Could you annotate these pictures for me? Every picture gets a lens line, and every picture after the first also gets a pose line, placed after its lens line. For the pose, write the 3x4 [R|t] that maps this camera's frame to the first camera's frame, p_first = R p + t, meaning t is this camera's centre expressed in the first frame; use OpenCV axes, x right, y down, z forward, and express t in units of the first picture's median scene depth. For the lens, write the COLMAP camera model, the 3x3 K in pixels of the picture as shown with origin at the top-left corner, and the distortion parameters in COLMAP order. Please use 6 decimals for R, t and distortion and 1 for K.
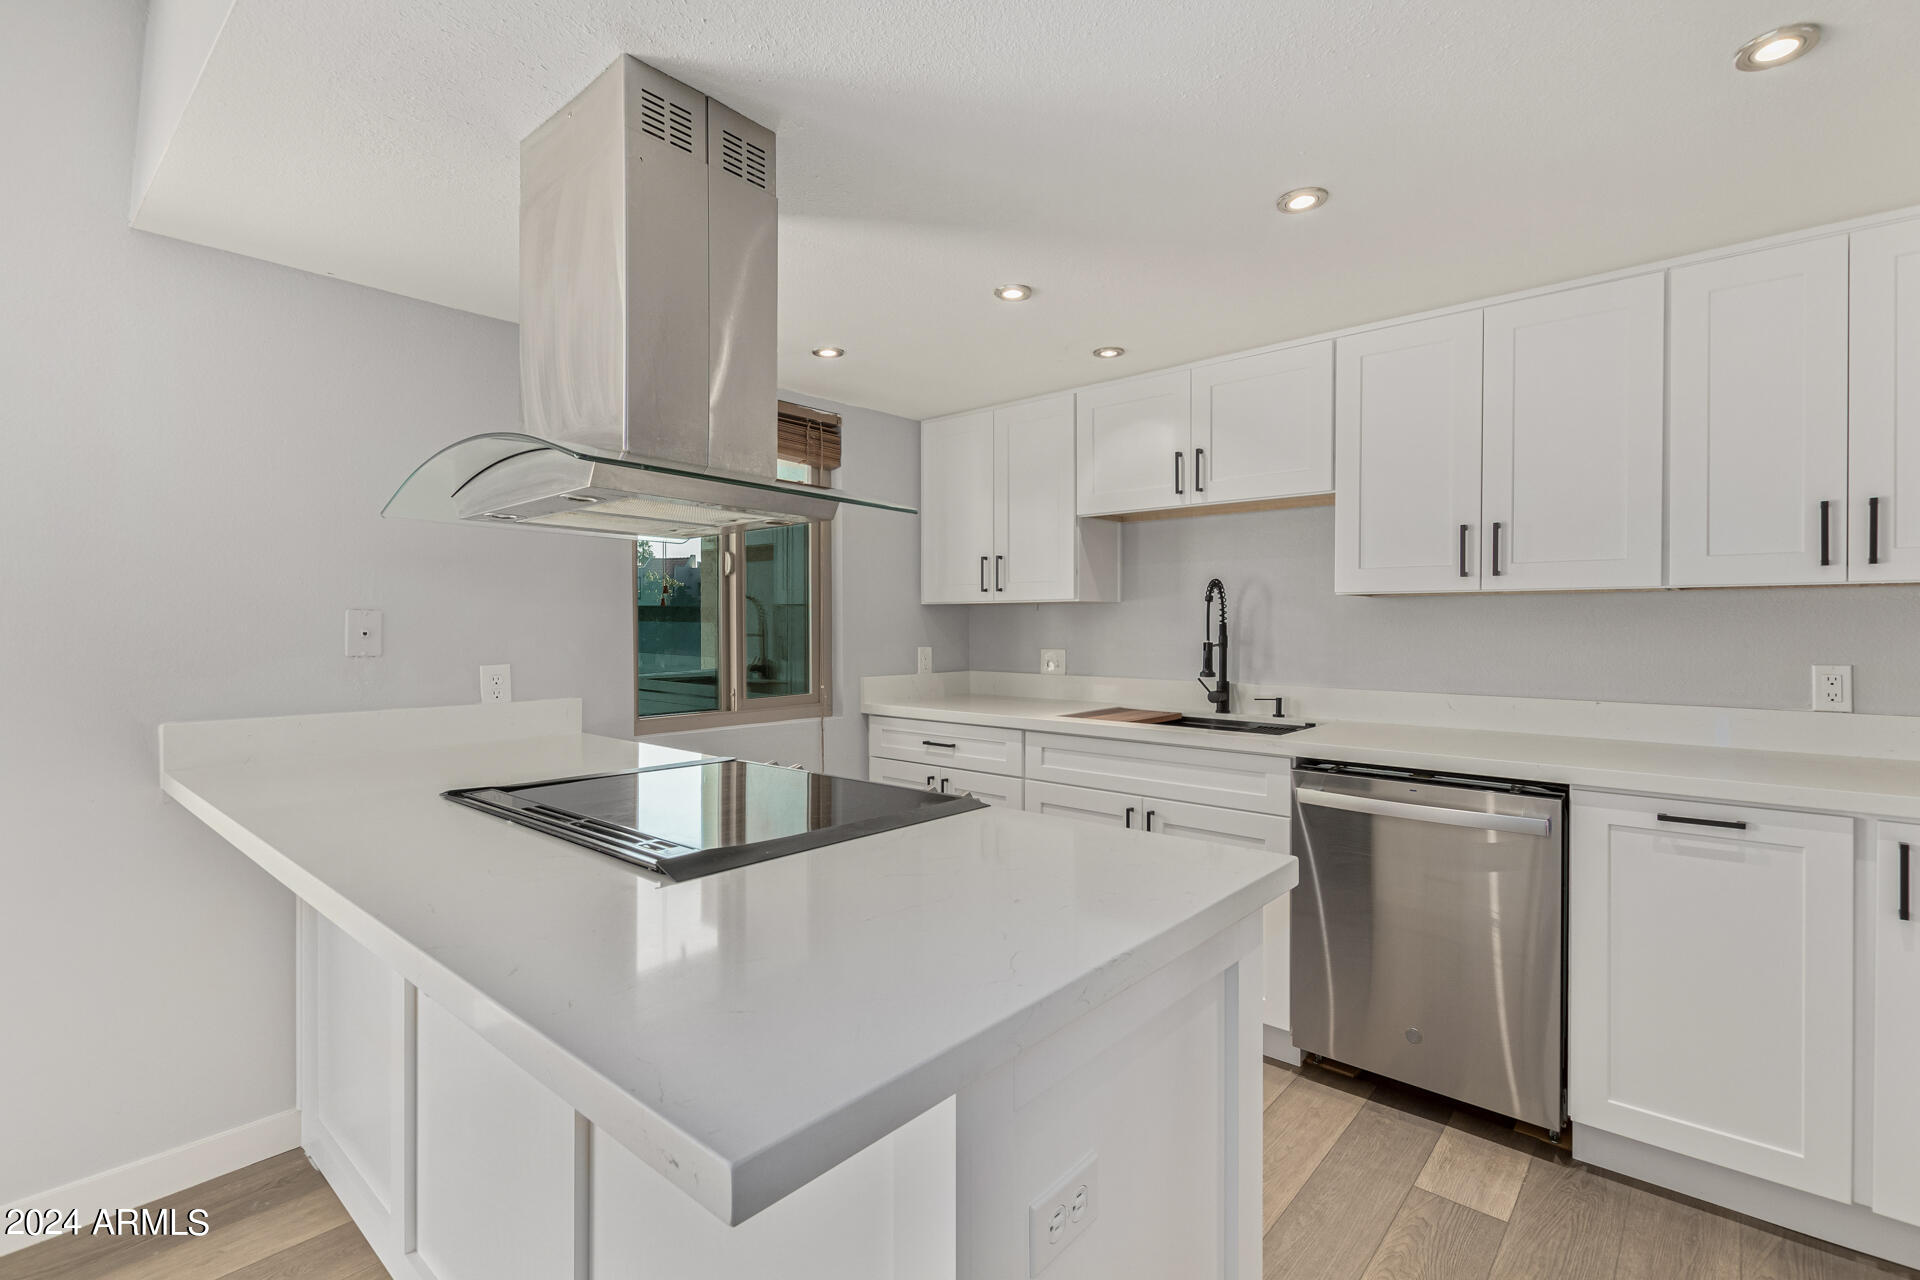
lens RADIAL K [[890.8, 0, 941.9], [0, 890.8, 636.6], [0, 0, 1]] dist [0.013736, -0.004177]
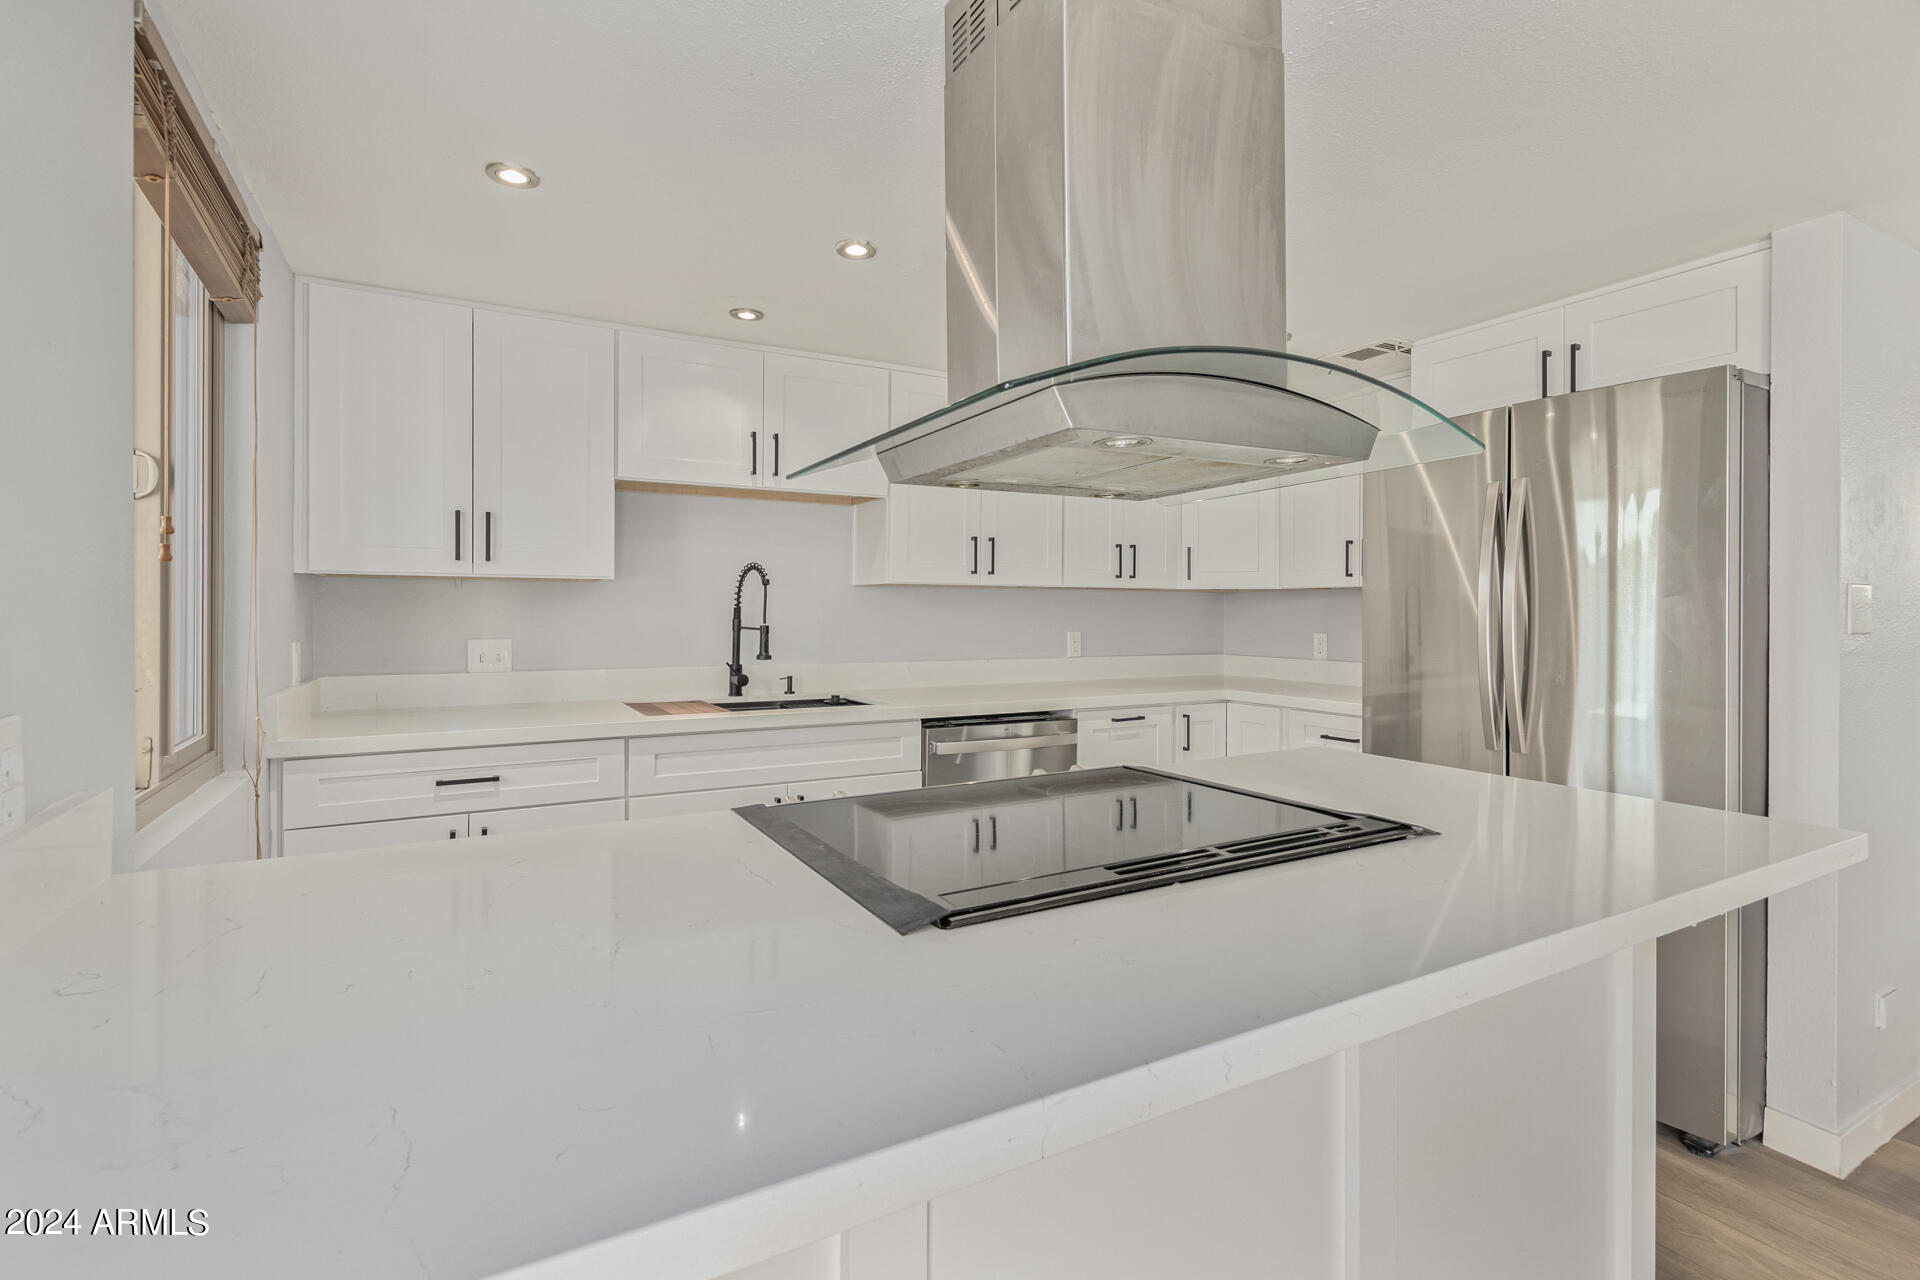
lens RADIAL K [[890.8, 0, 957.2], [0, 890.8, 621.4], [0, 0, 1]] dist [0.013736, -0.004177]
pose [[0.317358, -0.008867, 0.948264, -0.581867], [0.010531, 0.999928, 0.005826, -0.001727], [-0.948247, 0.008137, 0.317428, 0.464036]]
